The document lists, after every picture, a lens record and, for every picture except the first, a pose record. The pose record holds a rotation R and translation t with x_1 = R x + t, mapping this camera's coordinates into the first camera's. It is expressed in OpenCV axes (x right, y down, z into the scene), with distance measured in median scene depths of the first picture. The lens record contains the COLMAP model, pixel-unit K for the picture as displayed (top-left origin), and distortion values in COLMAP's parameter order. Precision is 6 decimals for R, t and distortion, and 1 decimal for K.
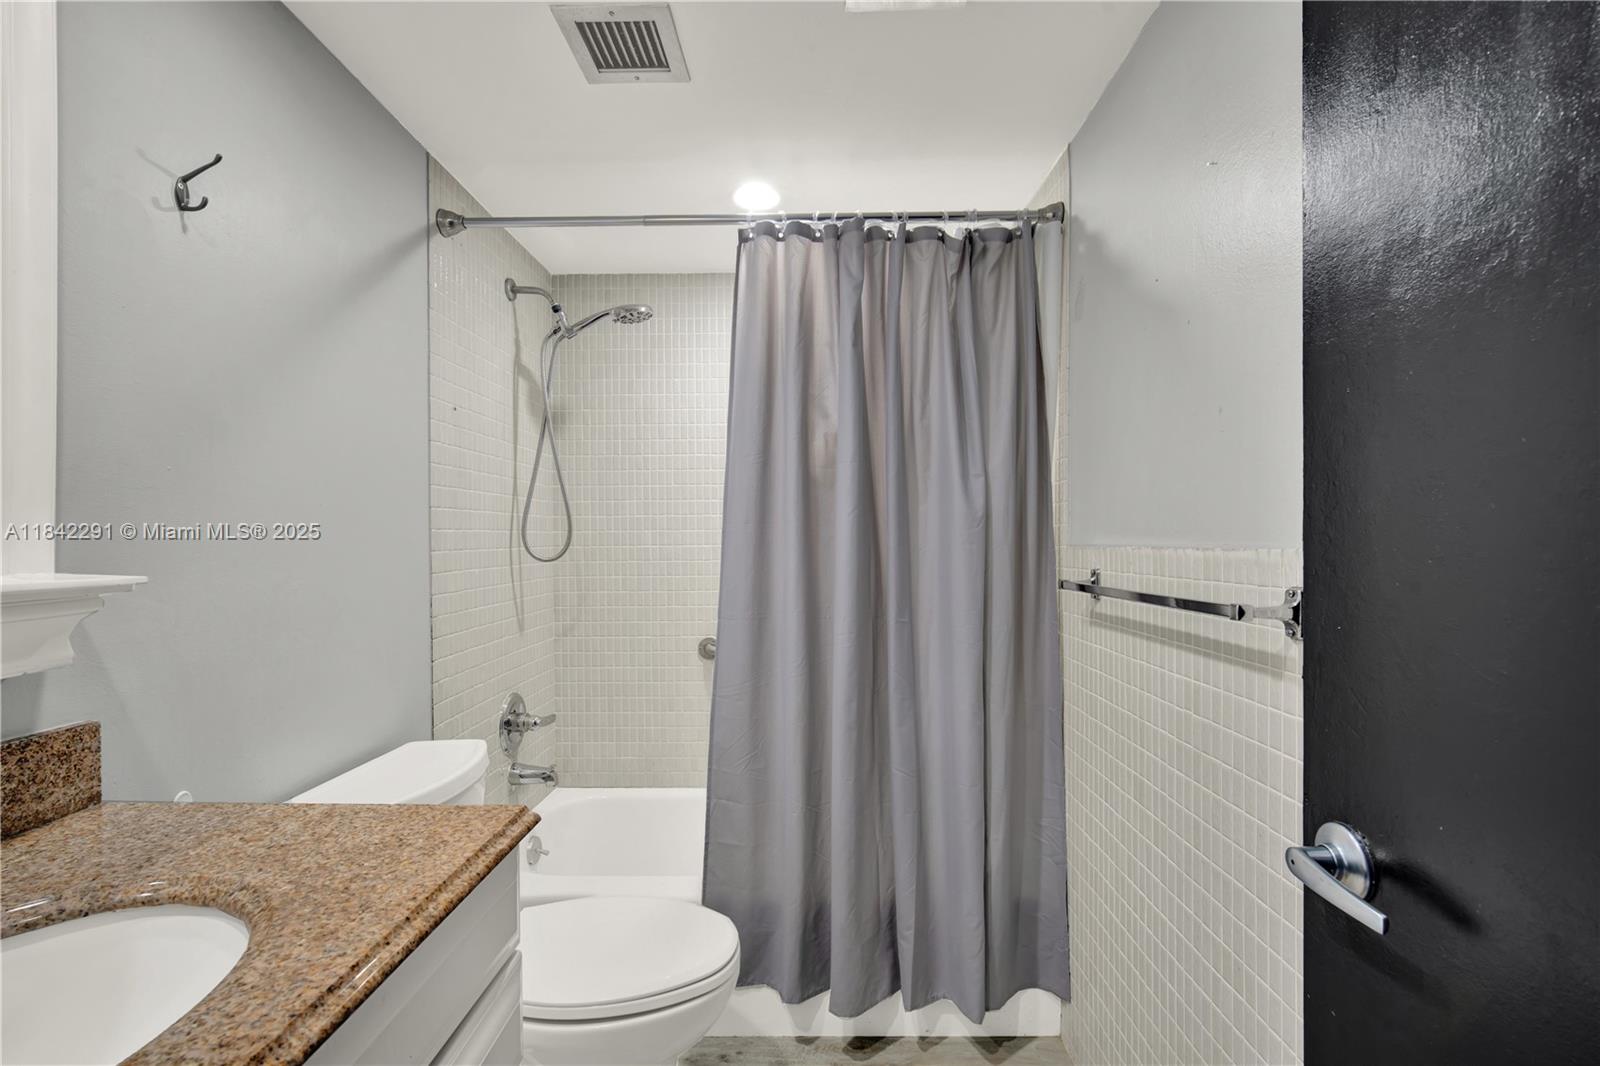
lens RADIAL K [[704.3, 0, 804.4], [0, 704.3, 543.2], [0, 0, 1]] dist [-0.008999, 0.004803]
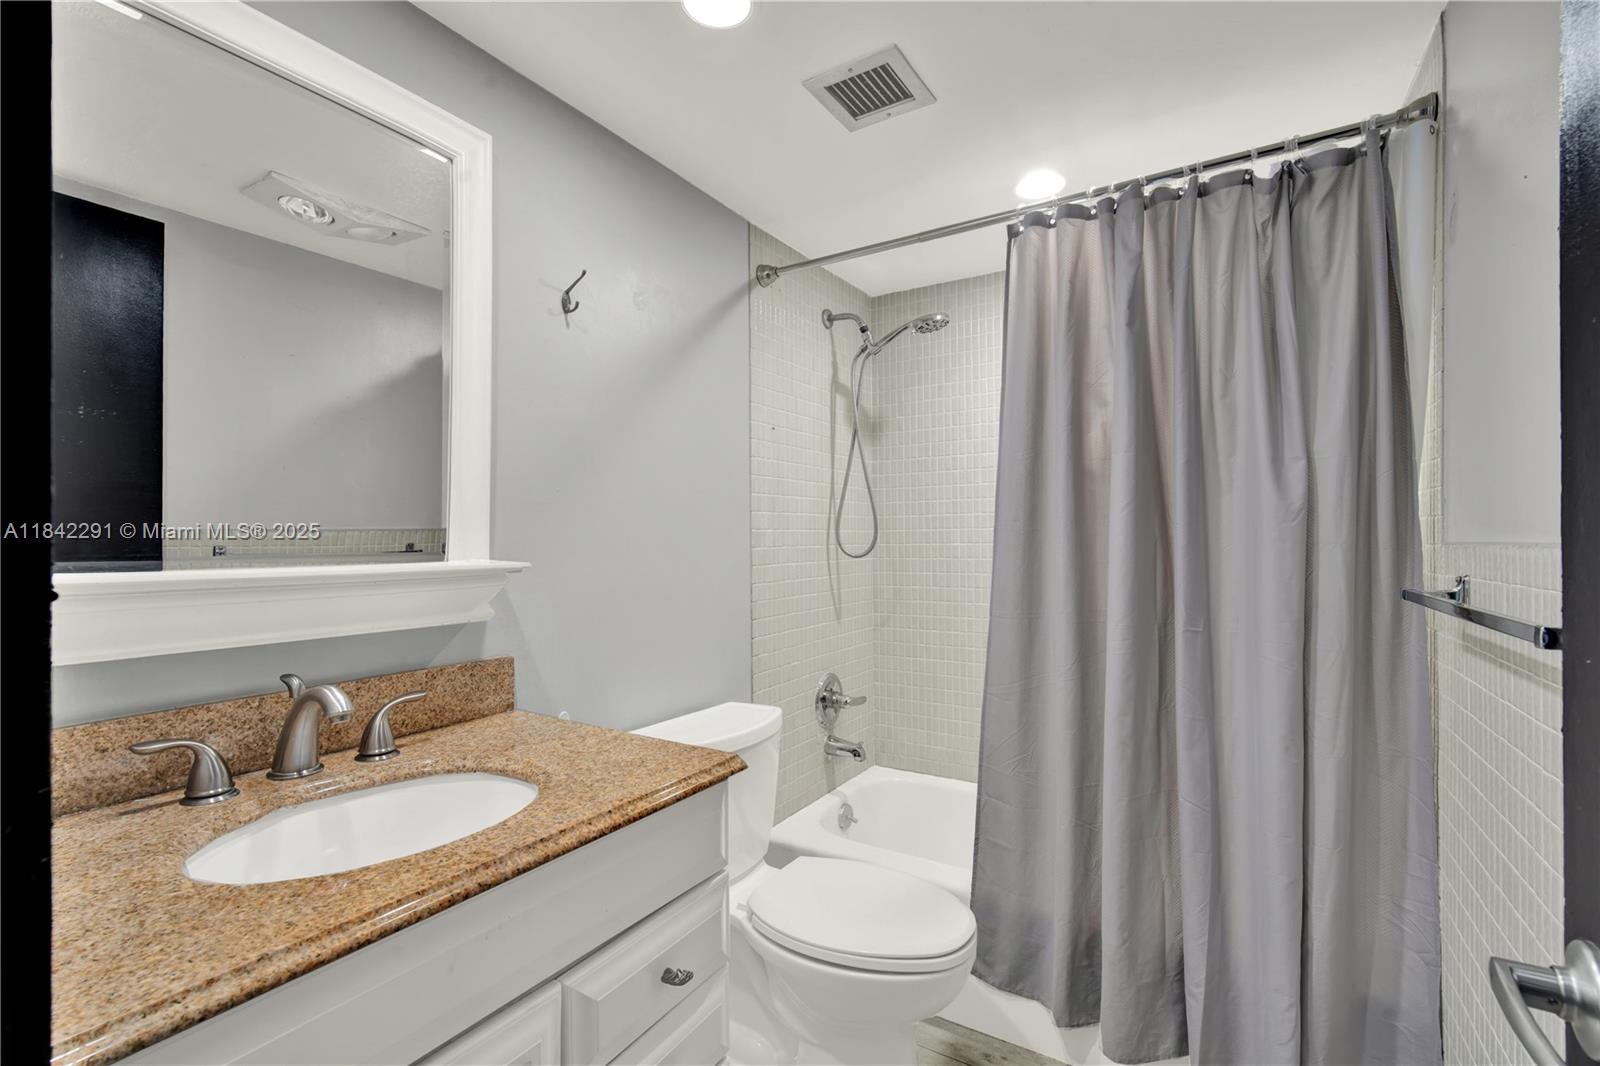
lens RADIAL K [[705.4, 0, 800.0], [0, 705.4, 533.0], [0, 0, 1]] dist [-0.004864, 0.001402]
pose [[0.856798, -0.005912, -0.515619, 0.168823], [-0.000116, 0.999932, -0.011657, 0.000438], [0.515653, 0.010047, 0.856739, -0.001484]]
